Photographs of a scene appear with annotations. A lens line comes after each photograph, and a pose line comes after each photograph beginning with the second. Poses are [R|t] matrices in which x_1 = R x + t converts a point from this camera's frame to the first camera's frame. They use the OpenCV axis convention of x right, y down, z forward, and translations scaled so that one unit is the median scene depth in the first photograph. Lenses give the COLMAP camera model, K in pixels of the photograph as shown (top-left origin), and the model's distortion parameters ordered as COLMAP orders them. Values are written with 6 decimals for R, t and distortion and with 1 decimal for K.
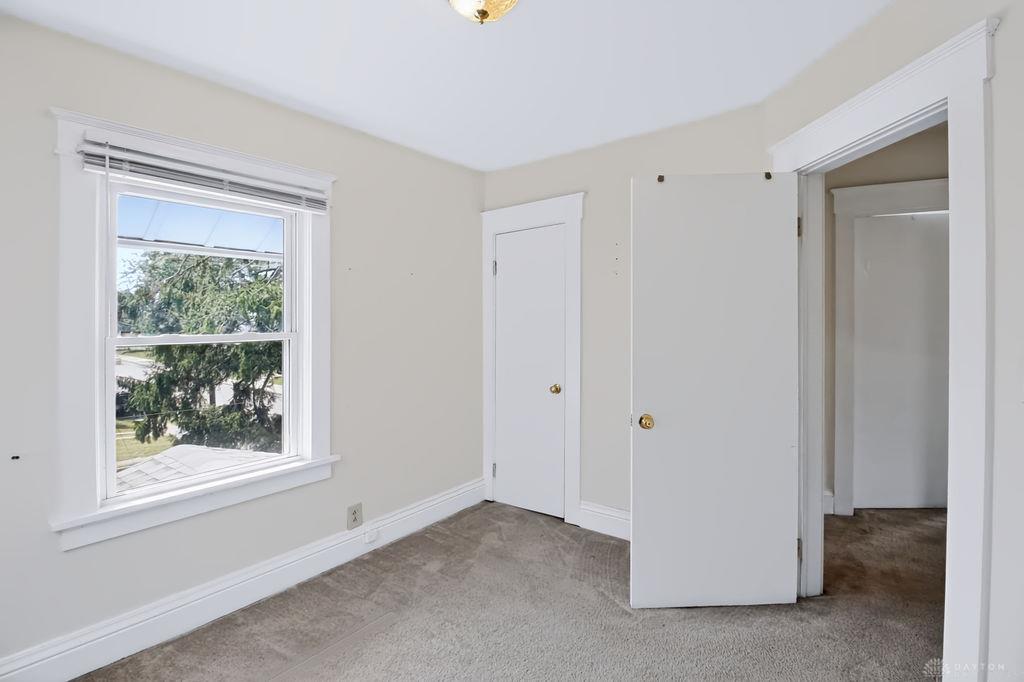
lens RADIAL K [[482.0, 0, 526.5], [0, 482.0, 326.5], [0, 0, 1]] dist [-0.013938, -0.001275]
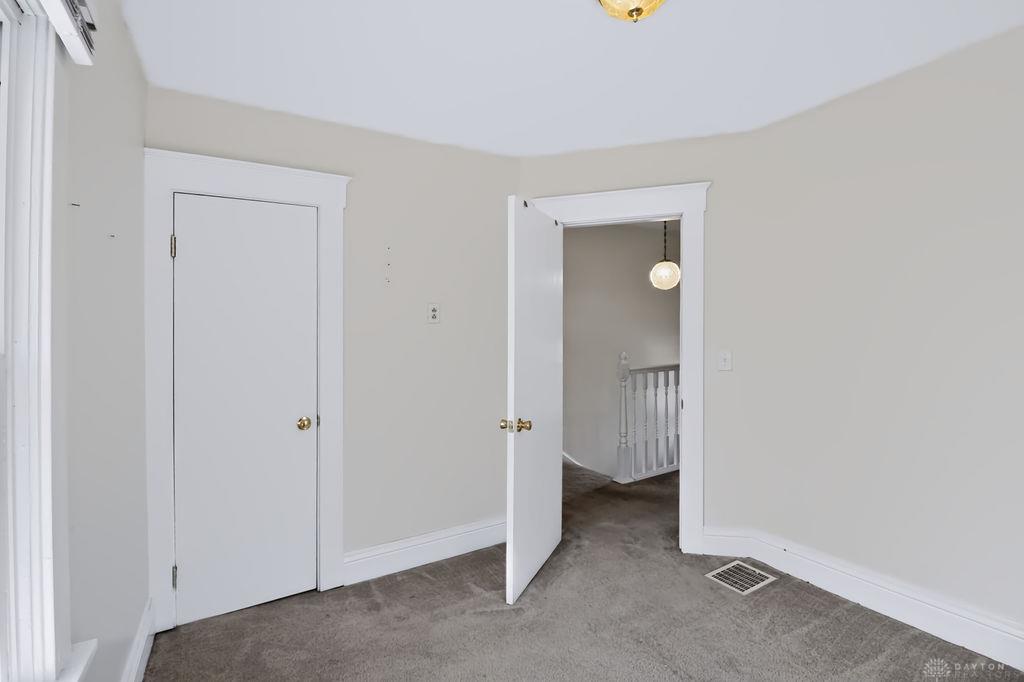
lens RADIAL K [[492.3, 0, 515.7], [0, 492.3, 345.5], [0, 0, 1]] dist [-0.022611, -0.000726]
pose [[0.367544, -0.012323, 0.929924, -0.297999], [0.016972, 0.999835, 0.006542, 0.004573], [-0.929851, 0.013379, 0.367693, 0.229151]]
